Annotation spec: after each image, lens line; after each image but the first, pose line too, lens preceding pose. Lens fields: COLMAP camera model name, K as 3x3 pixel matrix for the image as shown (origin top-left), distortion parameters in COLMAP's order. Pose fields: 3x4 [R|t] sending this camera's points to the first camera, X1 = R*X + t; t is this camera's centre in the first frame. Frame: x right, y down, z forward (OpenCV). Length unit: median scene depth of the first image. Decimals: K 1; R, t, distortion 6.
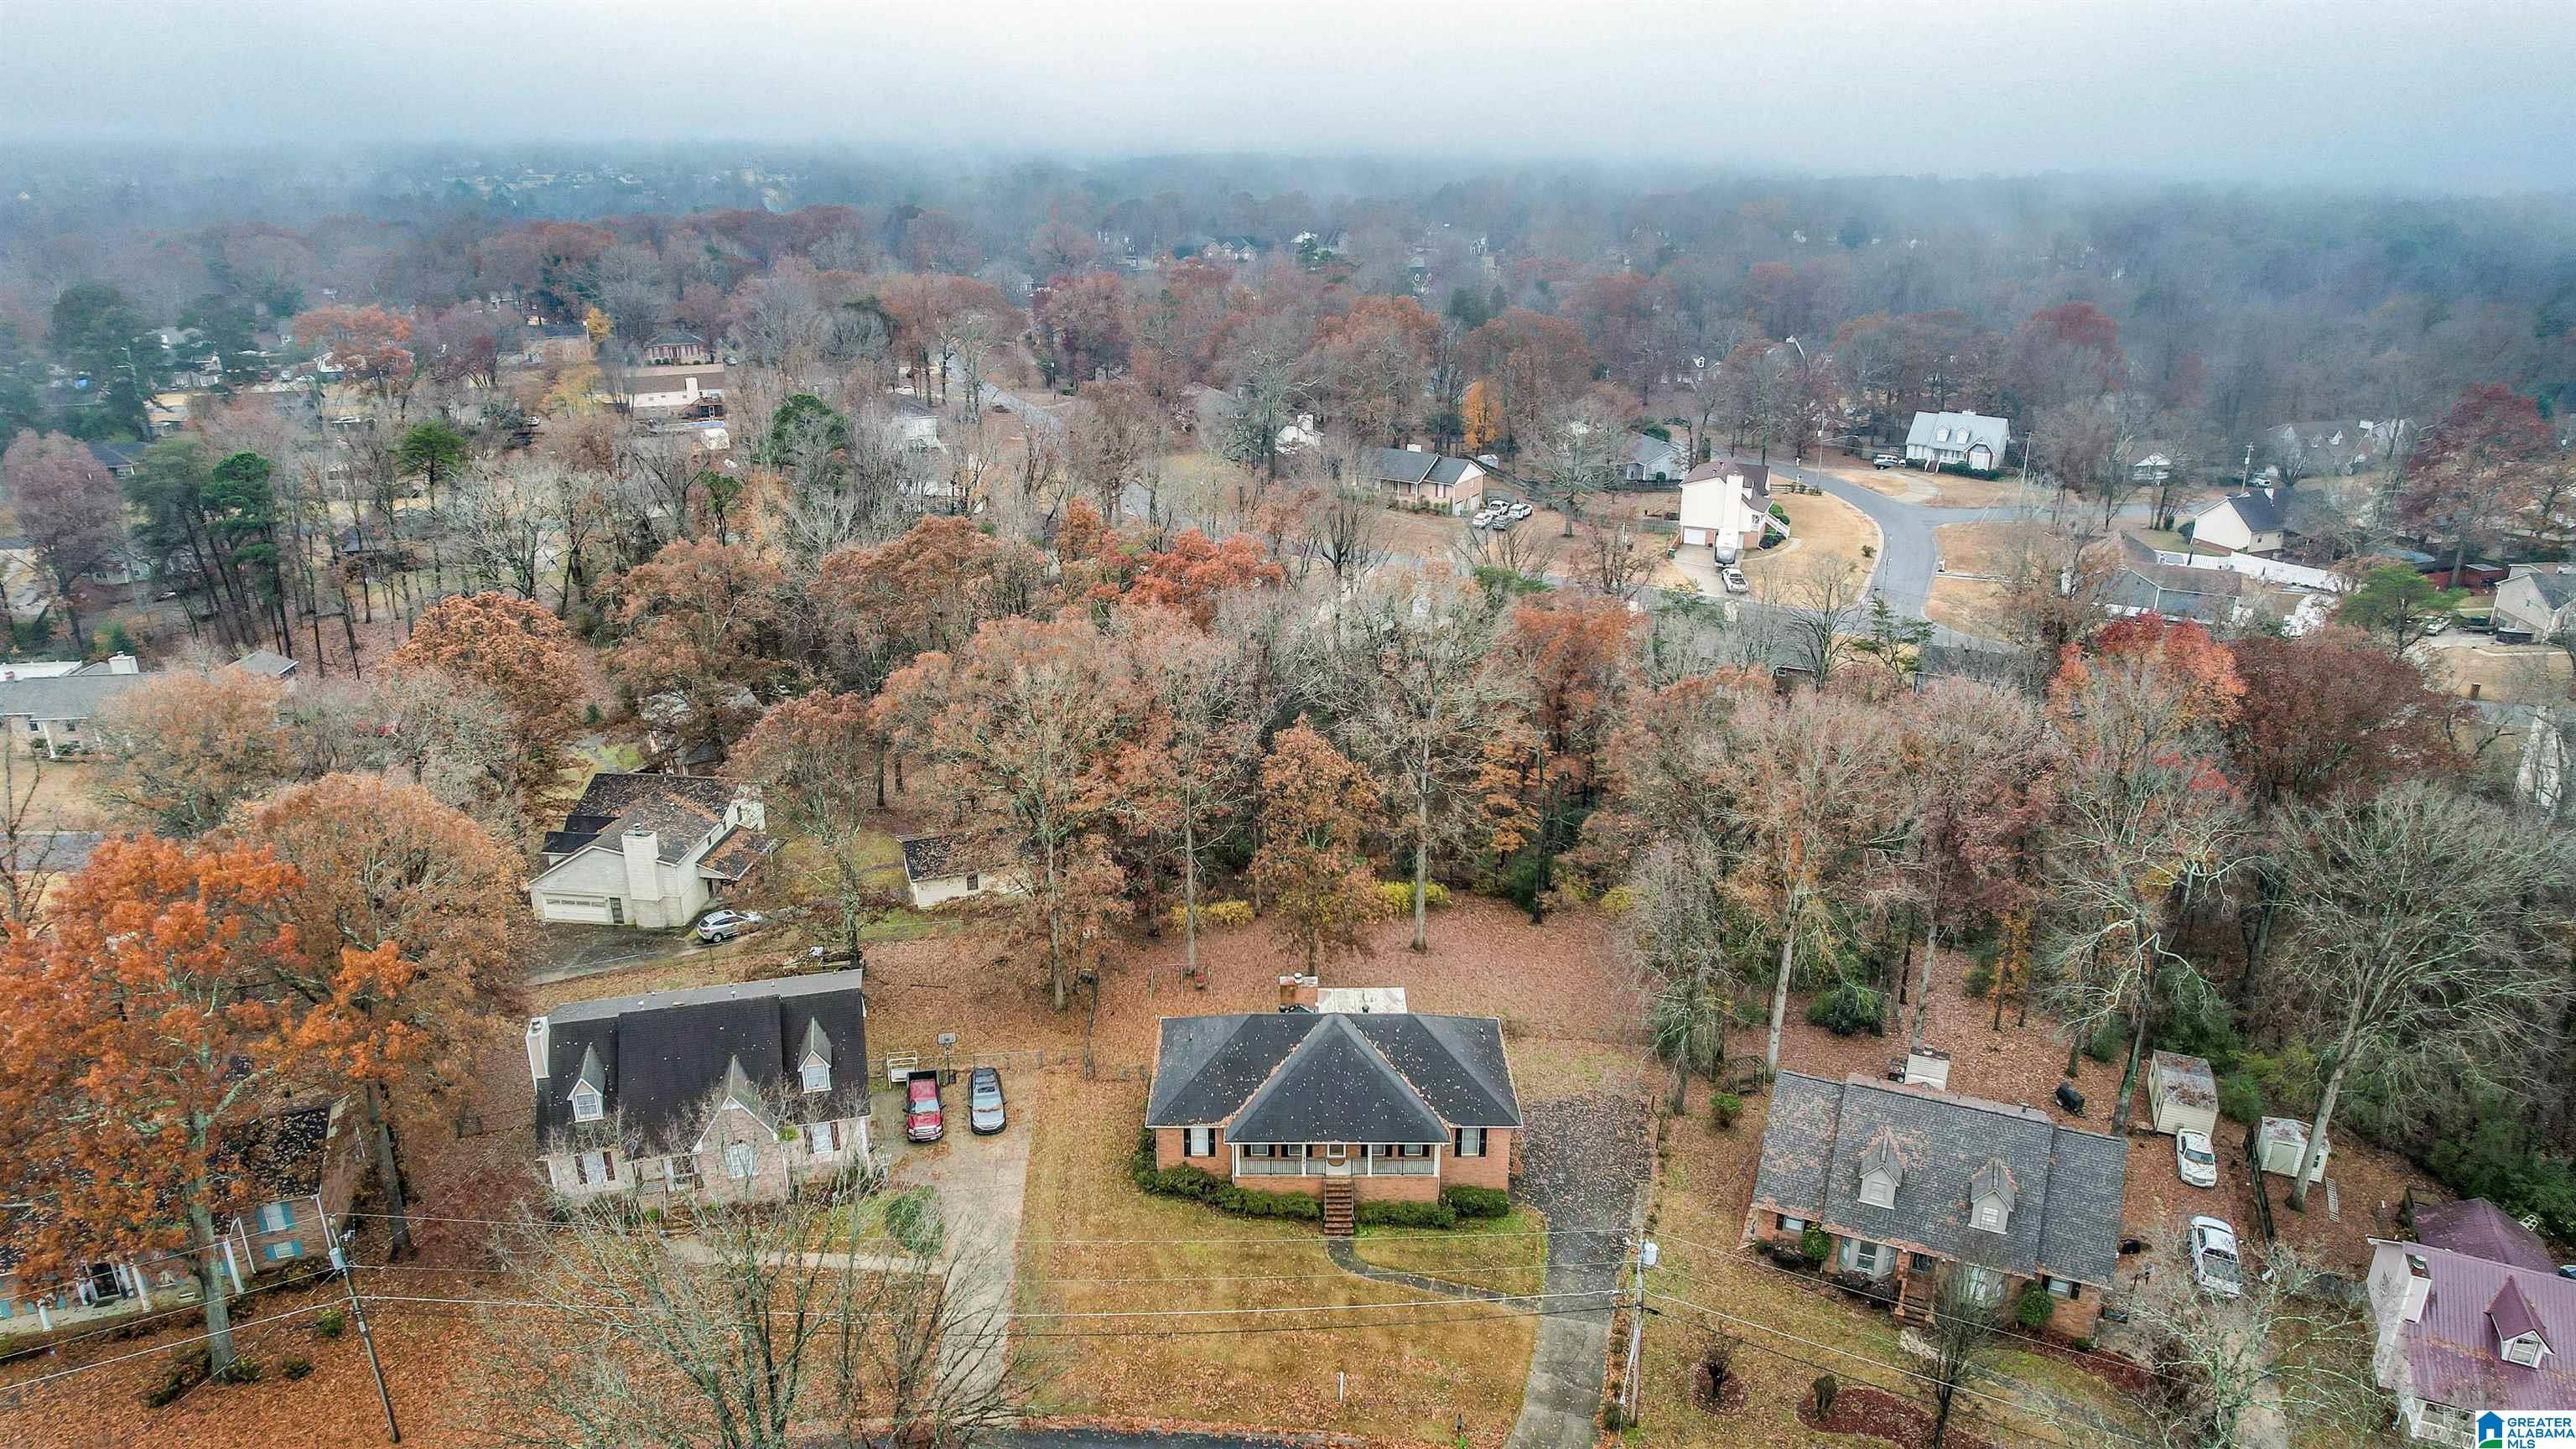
lens RADIAL K [[1703.0, 0, 1288.0], [0, 1703.0, 724.5], [0, 0, 1]] dist [-0.034190, 0.001564]
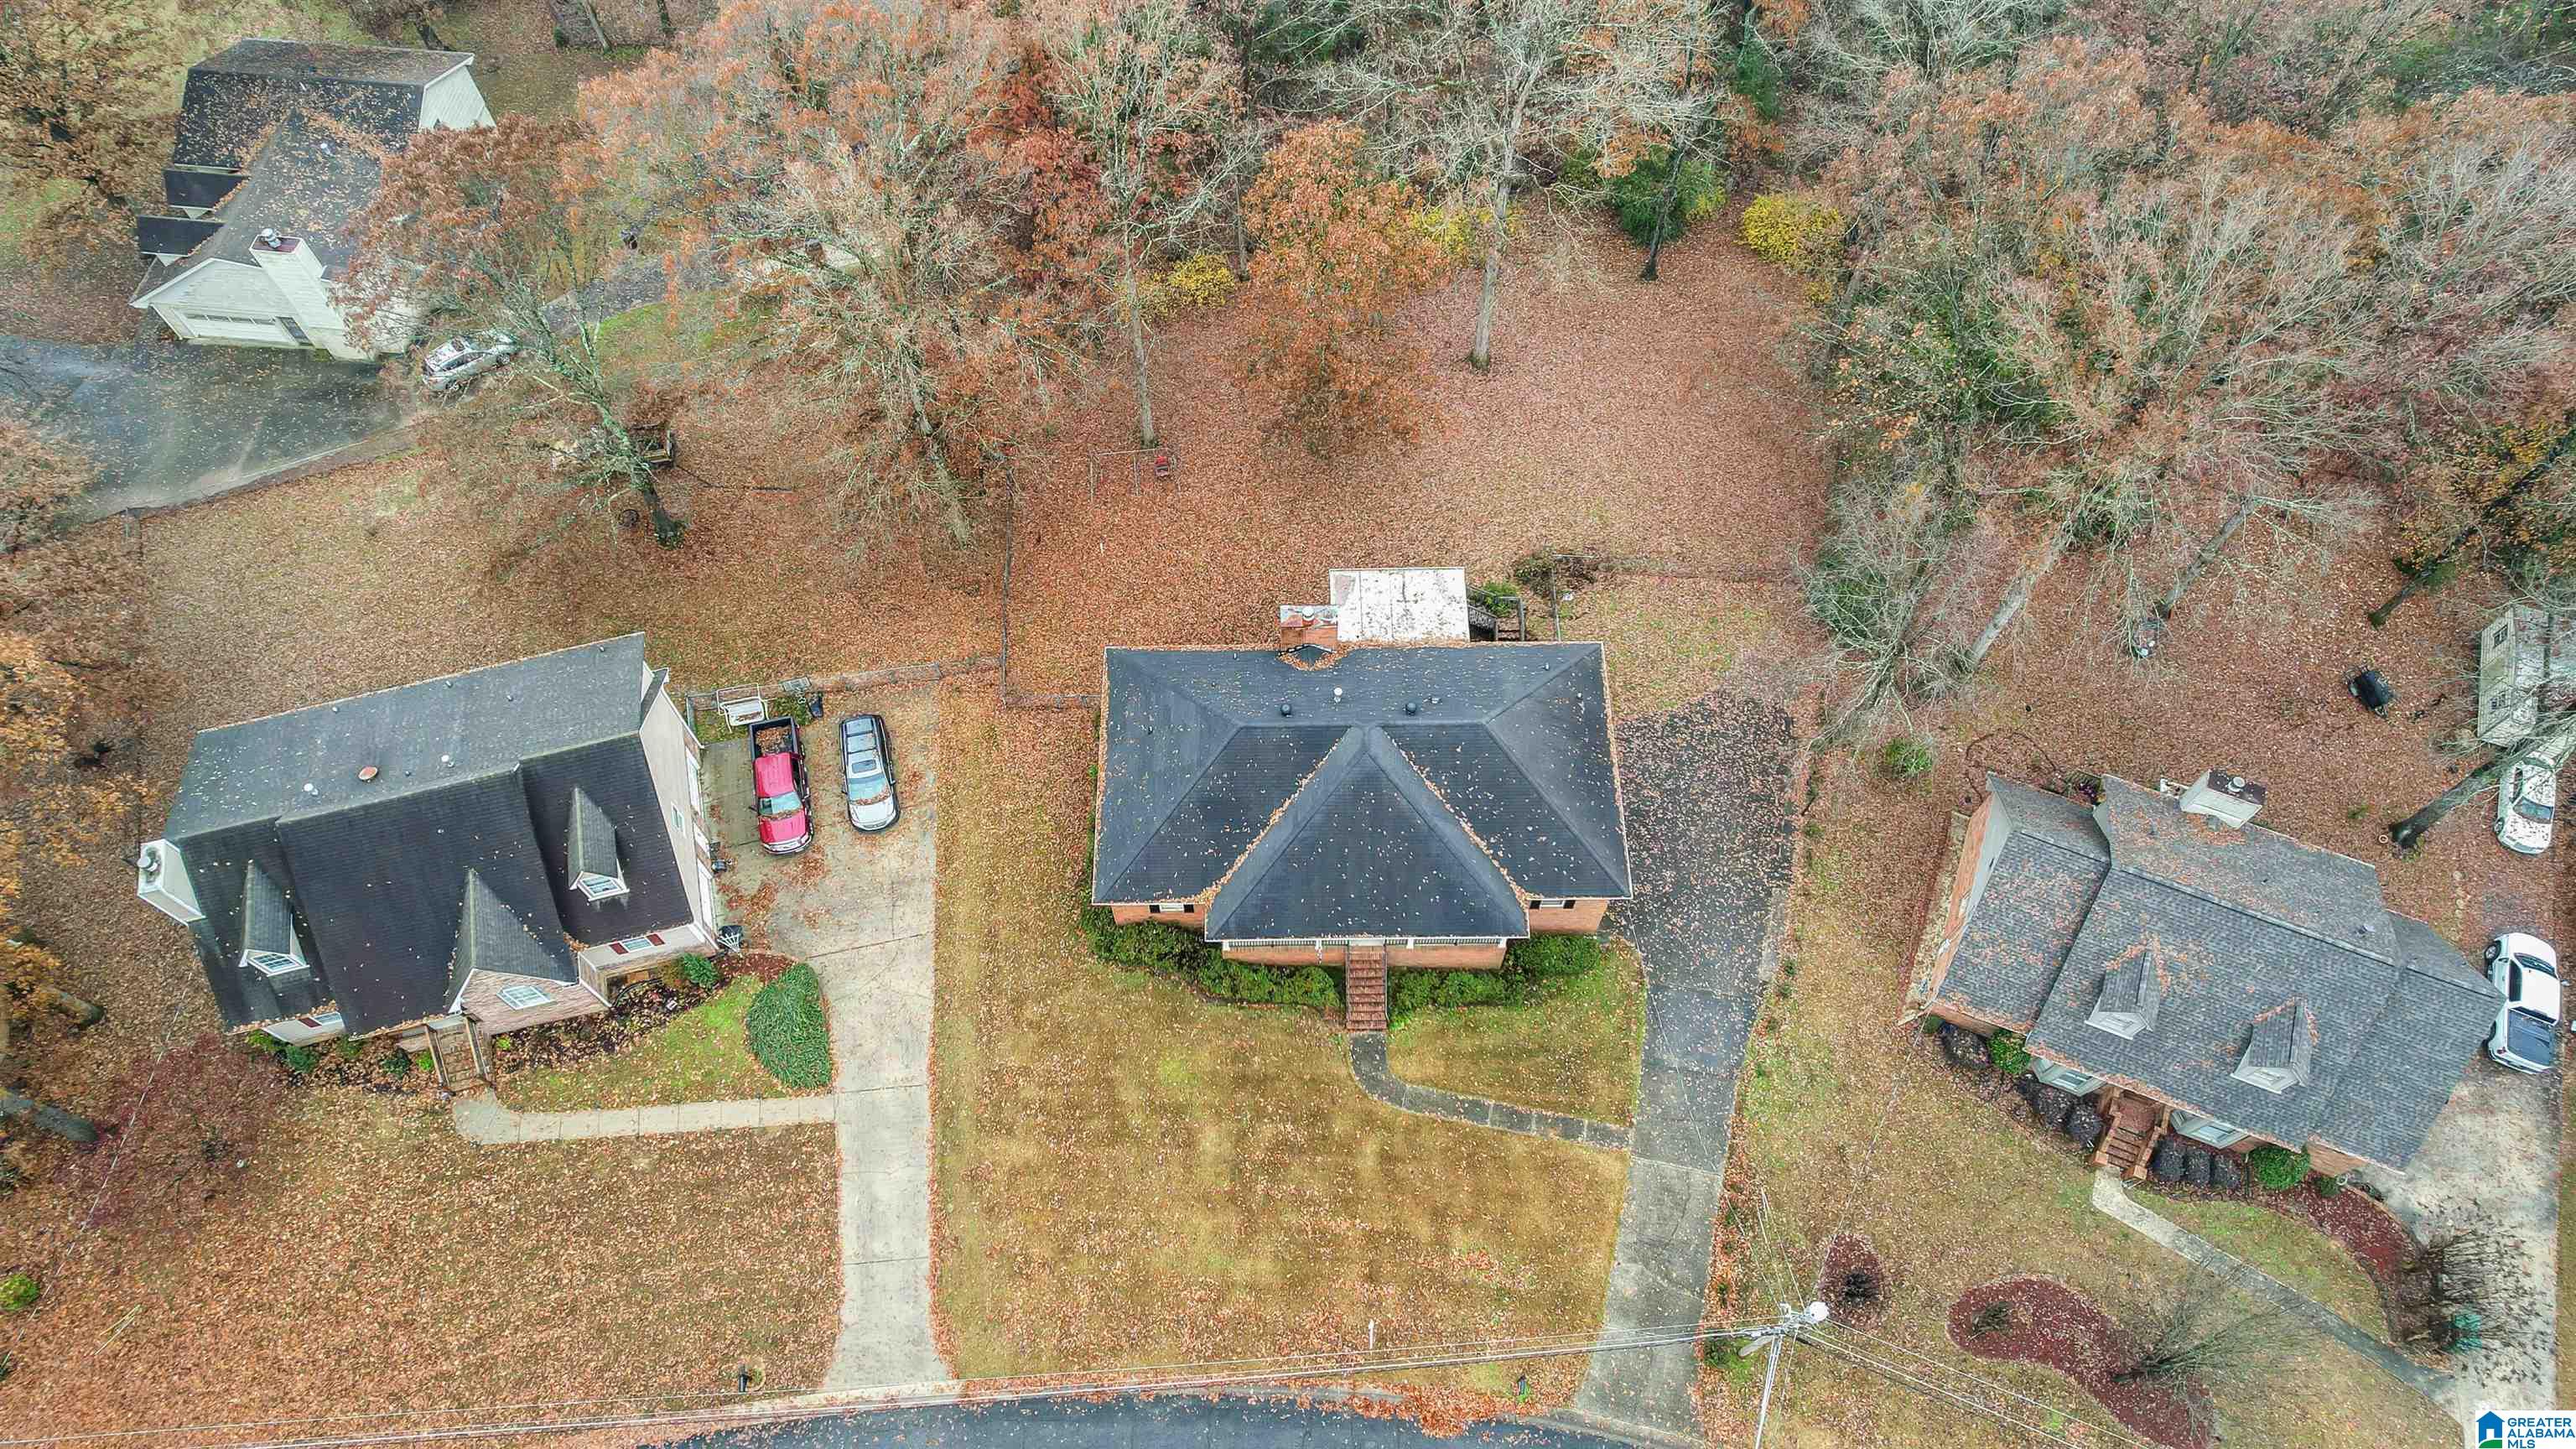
lens RADIAL K [[1703.0, 0, 1288.0], [0, 1703.0, 724.5], [0, 0, 1]] dist [-0.034190, 0.001564]
pose [[0.999952, -0.008700, 0.004558, -0.006453], [0.003563, 0.753780, 0.657117, -0.286511], [-0.009152, -0.657069, 0.753774, 0.534026]]
